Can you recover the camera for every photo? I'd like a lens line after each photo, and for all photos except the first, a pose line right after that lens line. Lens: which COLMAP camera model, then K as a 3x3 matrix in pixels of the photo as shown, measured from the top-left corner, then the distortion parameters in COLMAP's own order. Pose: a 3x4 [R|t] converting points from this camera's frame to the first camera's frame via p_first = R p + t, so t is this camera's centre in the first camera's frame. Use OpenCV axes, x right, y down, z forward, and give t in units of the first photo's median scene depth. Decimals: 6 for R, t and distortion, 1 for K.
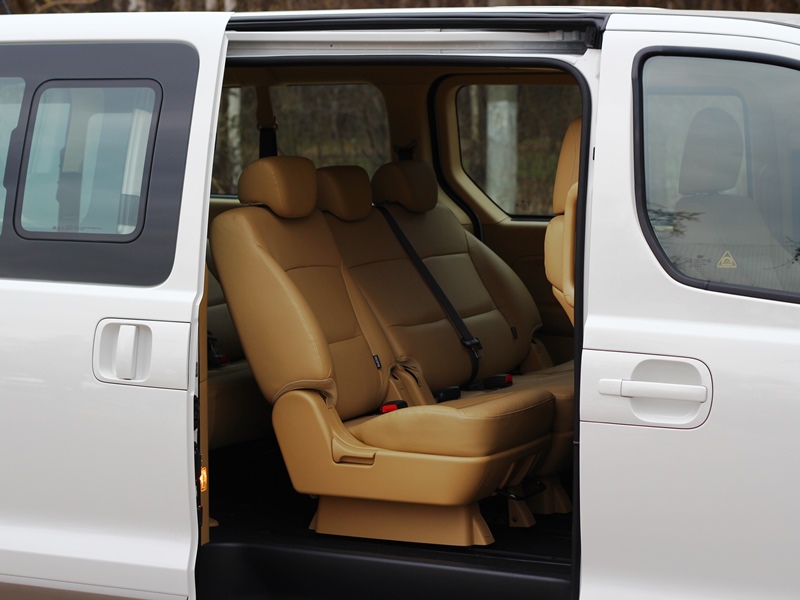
lens RADIAL K [[2495.5, 0, 400.0], [0, 2495.5, 300.0], [0, 0, 1]] dist [-0.204971, 0.410459]
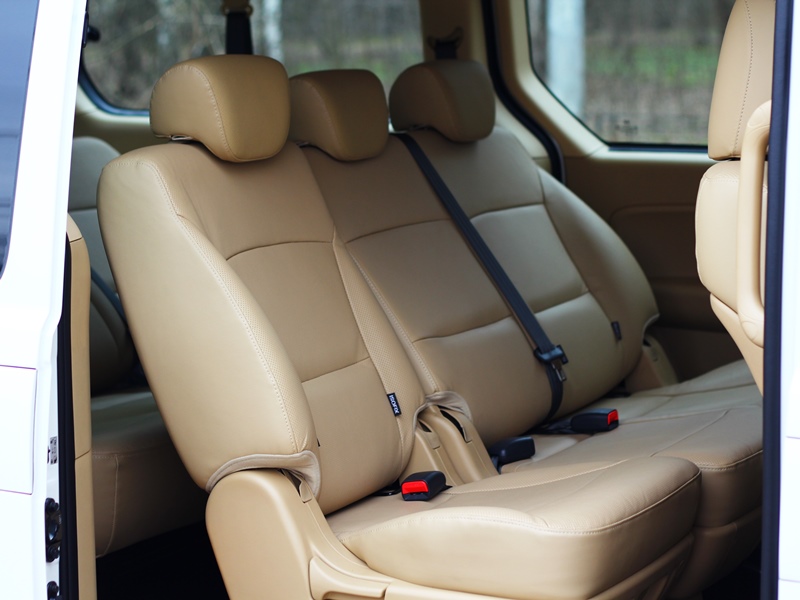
lens RADIAL K [[2495.5, 0, 400.0], [0, 2495.5, 300.0], [0, 0, 1]] dist [-0.204971, 0.410459]
pose [[0.999721, -0.005217, -0.023016, 0.005639], [0.006171, 0.999117, 0.041555, -0.022987], [0.022779, -0.041685, 0.998871, 0.392359]]
